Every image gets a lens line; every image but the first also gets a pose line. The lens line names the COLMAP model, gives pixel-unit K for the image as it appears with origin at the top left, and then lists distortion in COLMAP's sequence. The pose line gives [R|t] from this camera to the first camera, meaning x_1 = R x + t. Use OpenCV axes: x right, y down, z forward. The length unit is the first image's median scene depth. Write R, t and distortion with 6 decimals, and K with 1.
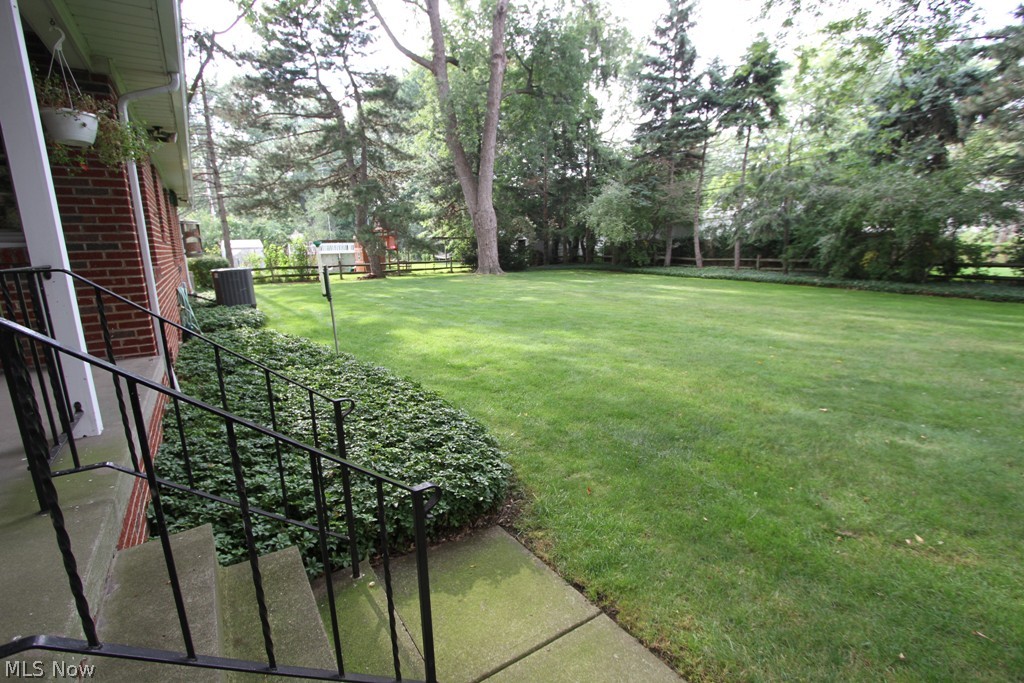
lens RADIAL K [[471.2, 0, 514.6], [0, 471.2, 343.7], [0, 0, 1]] dist [-0.024009, 0.004907]
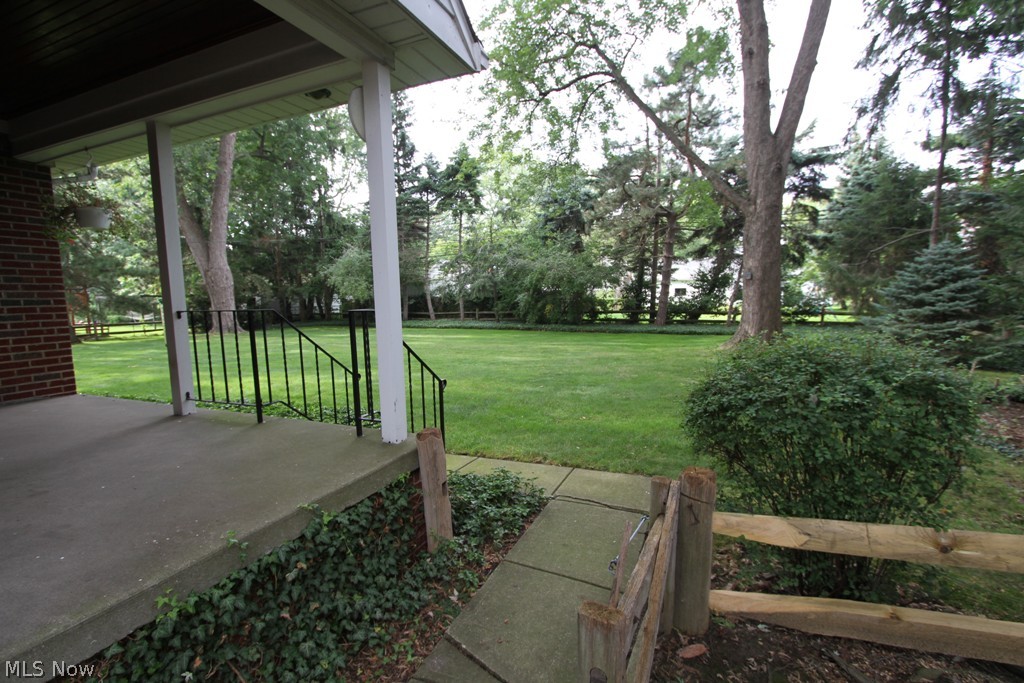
lens RADIAL K [[471.2, 0, 517.9], [0, 471.2, 345.2], [0, 0, 1]] dist [-0.024009, 0.004907]
pose [[0.835819, -0.055133, 0.546229, -0.119552], [0.118153, 0.989695, -0.080899, 0.032827], [-0.536140, 0.132155, 0.833720, -0.148471]]
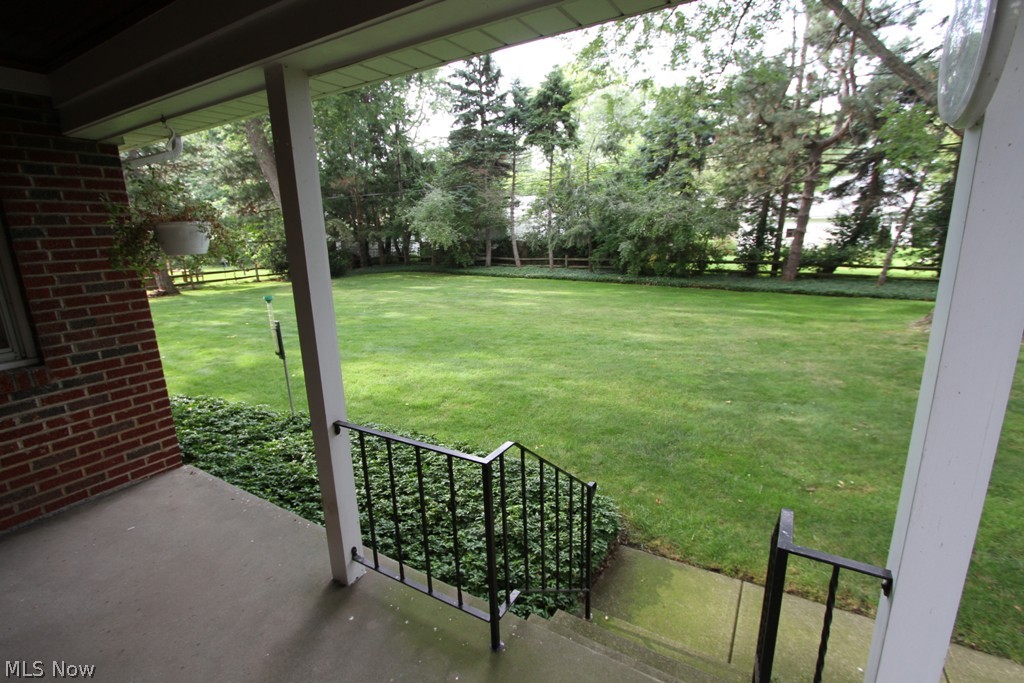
lens RADIAL K [[471.2, 0, 515.1], [0, 471.2, 339.7], [0, 0, 1]] dist [-0.024009, 0.004907]
pose [[0.902781, -0.102481, 0.417713, -0.140129], [0.097275, 0.994683, 0.033800, -0.044355], [-0.418957, 0.010119, 0.907950, -0.009276]]
